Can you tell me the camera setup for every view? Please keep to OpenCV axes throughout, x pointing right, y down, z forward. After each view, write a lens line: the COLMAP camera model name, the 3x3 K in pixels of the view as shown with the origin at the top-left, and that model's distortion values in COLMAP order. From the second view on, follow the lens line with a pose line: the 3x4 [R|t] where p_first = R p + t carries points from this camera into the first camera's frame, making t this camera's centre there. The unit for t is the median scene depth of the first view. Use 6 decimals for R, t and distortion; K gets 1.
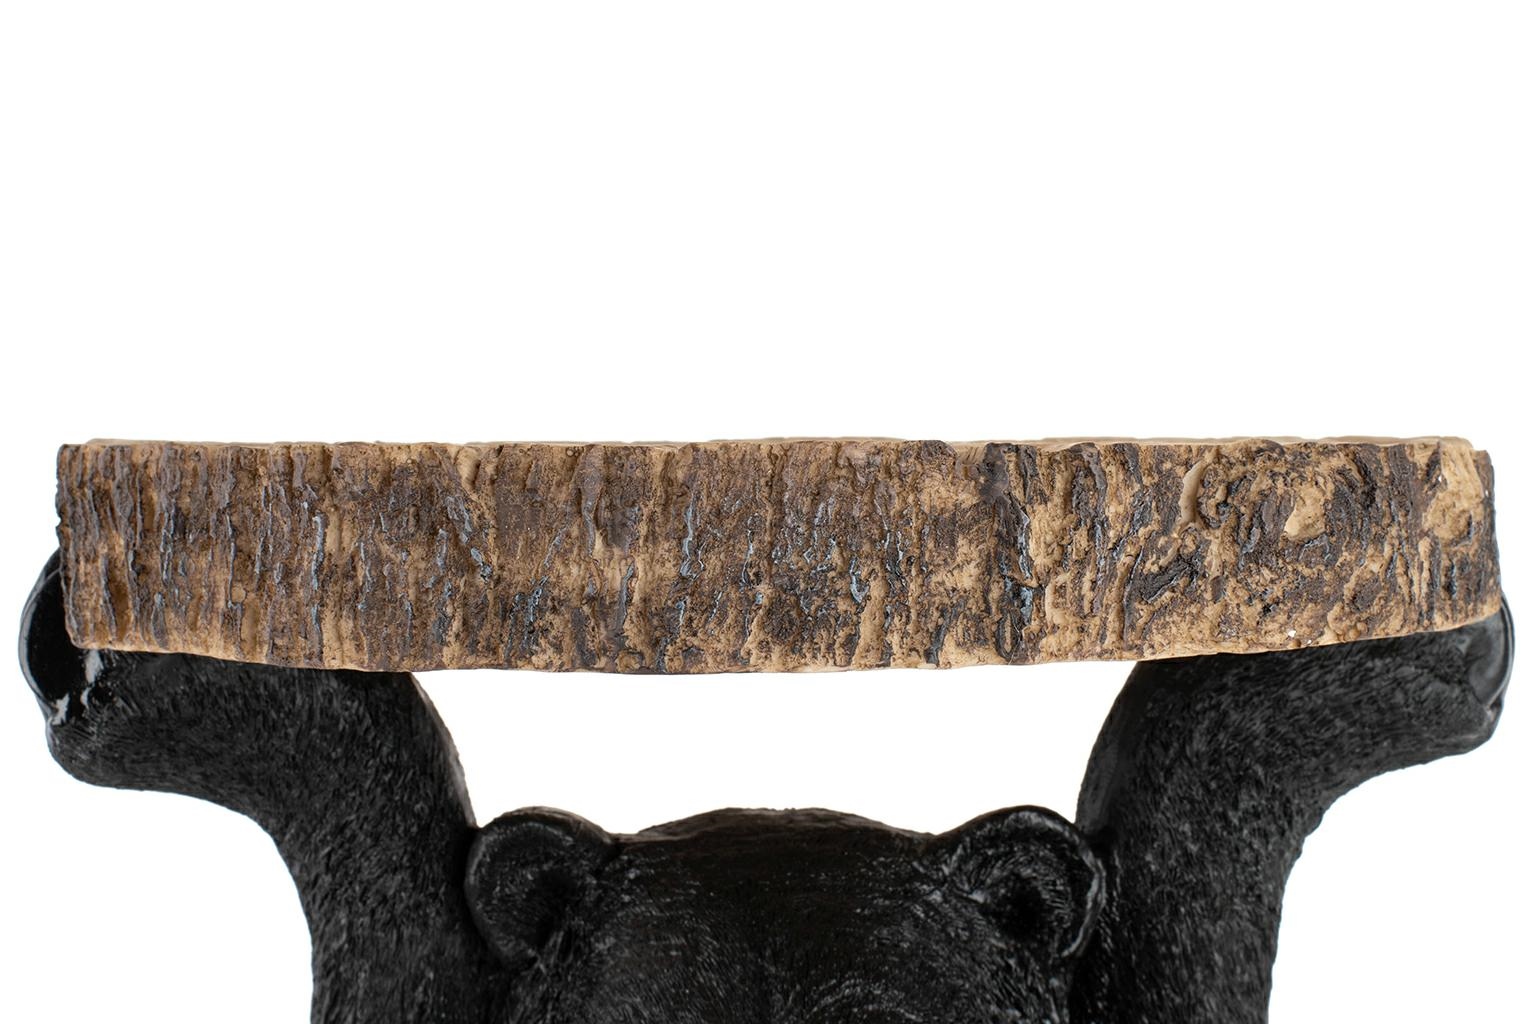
lens RADIAL K [[2719.8, 0, 770.1], [0, 2719.8, 512.2], [0, 0, 1]] dist [0.015495, 0.000000]
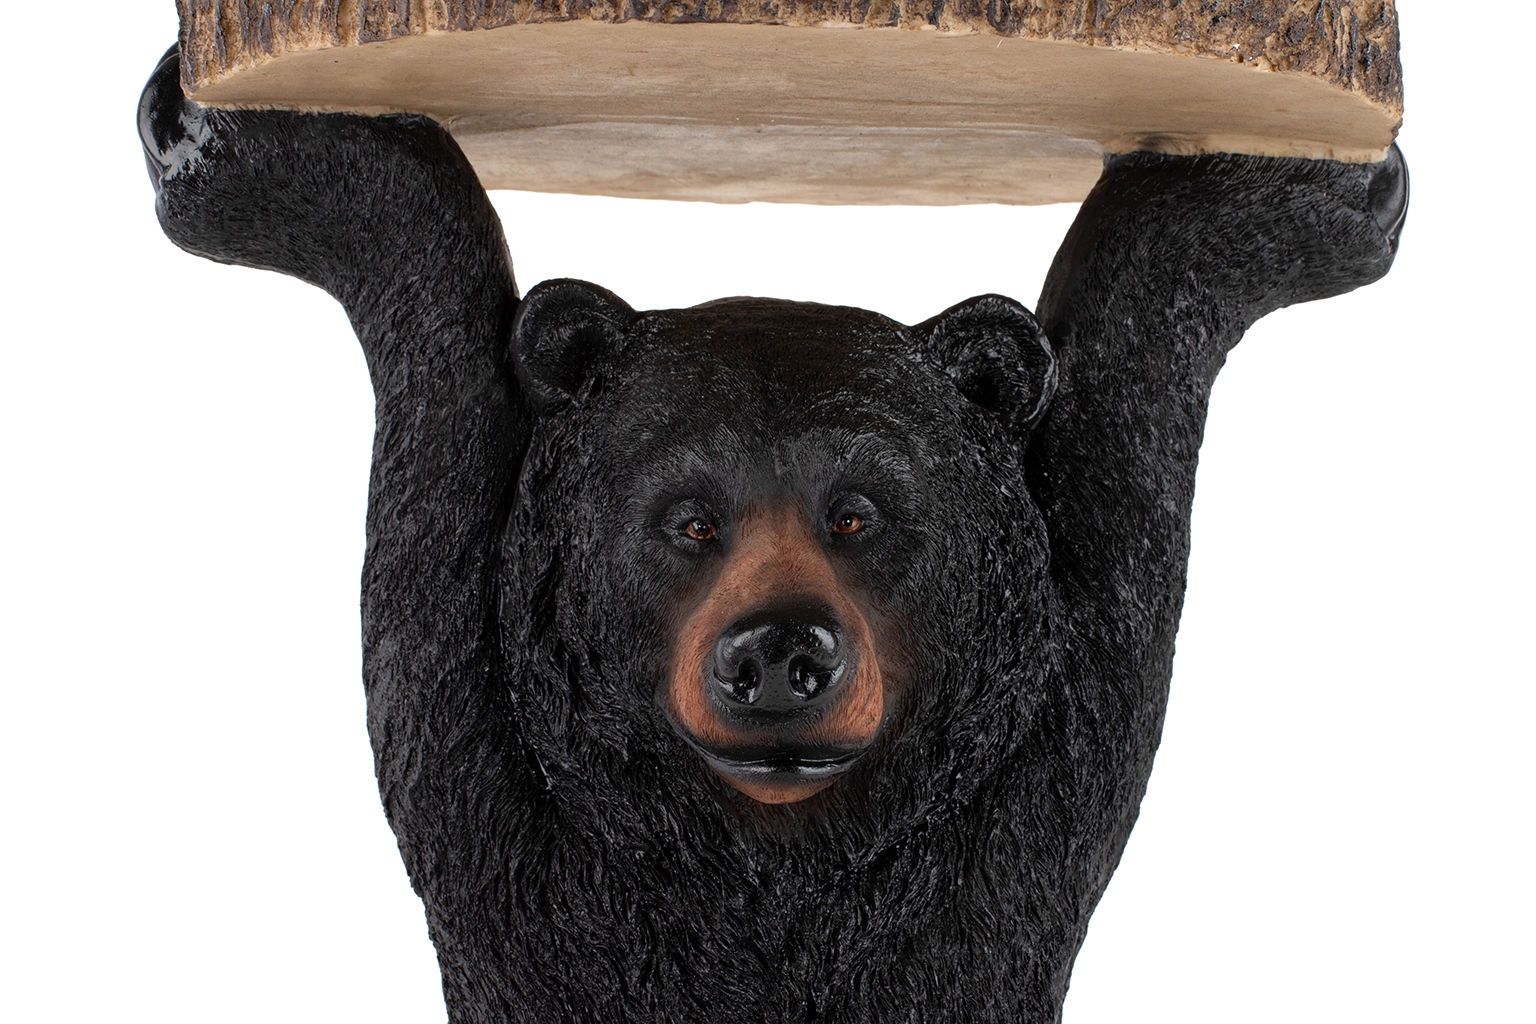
lens RADIAL K [[2286.2, 0, 765.8], [0, 2286.2, 512.1], [0, 0, 1]] dist [0.007070, 0.000000]
pose [[0.999181, 0.036269, 0.017919, -0.018252], [-0.035145, 0.997610, -0.059490, 0.265883], [-0.020034, 0.058811, 0.998068, 0.026624]]
